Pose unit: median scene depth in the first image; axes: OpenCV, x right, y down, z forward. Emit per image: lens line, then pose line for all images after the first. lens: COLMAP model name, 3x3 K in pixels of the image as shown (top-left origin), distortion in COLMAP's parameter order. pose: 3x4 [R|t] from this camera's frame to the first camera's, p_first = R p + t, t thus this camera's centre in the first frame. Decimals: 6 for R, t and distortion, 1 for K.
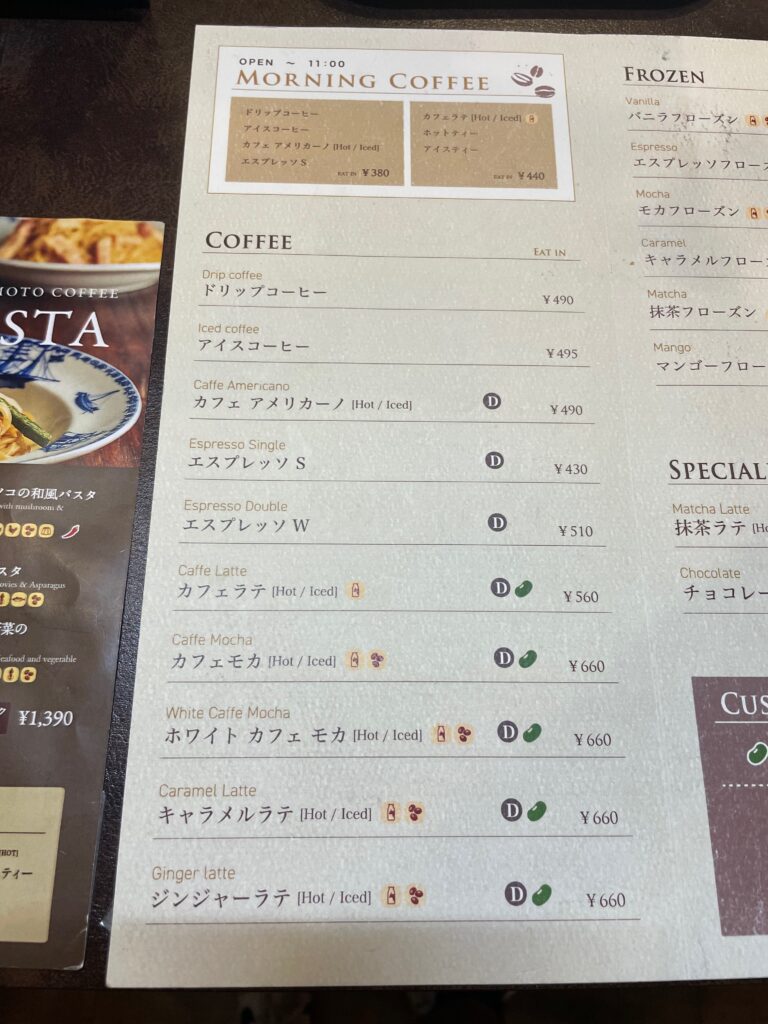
lens RADIAL K [[777.0, 0, 396.1], [0, 777.0, 512.5], [0, 0, 1]] dist [0.061312, -0.113015]
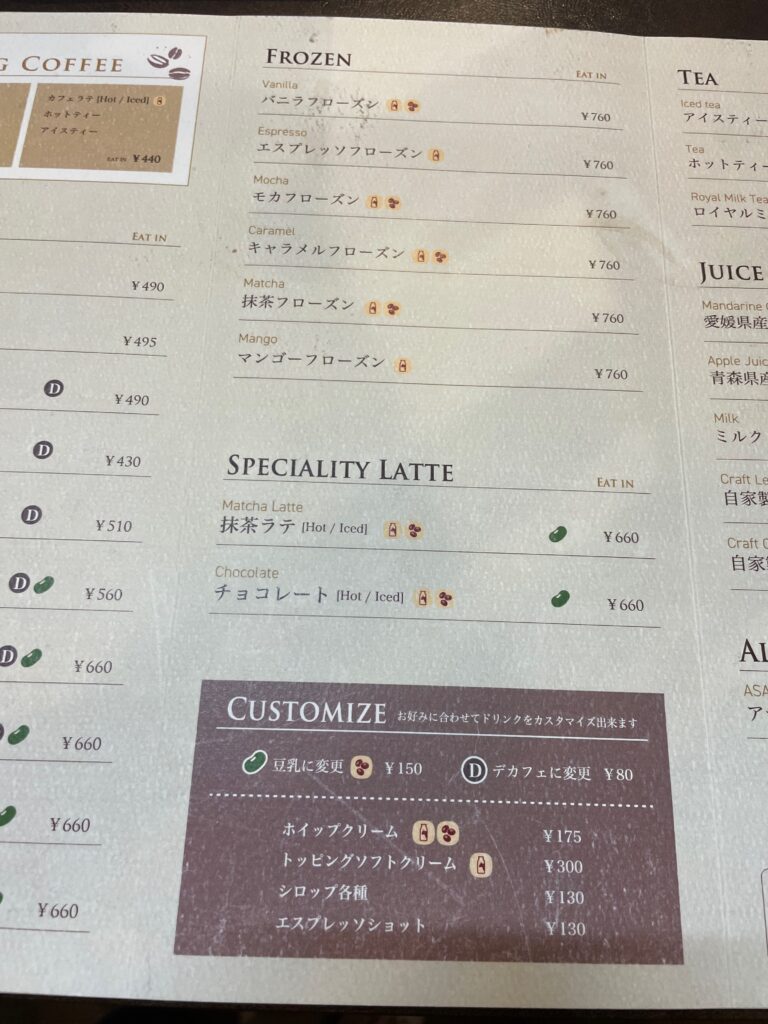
lens RADIAL K [[777.0, 0, 396.1], [0, 777.0, 512.5], [0, 0, 1]] dist [0.061312, -0.113015]
pose [[0.999653, 0.023907, -0.011030, 0.573089], [-0.023929, 0.999712, -0.001838, 0.001096], [0.010983, 0.002101, 0.999937, 0.042993]]
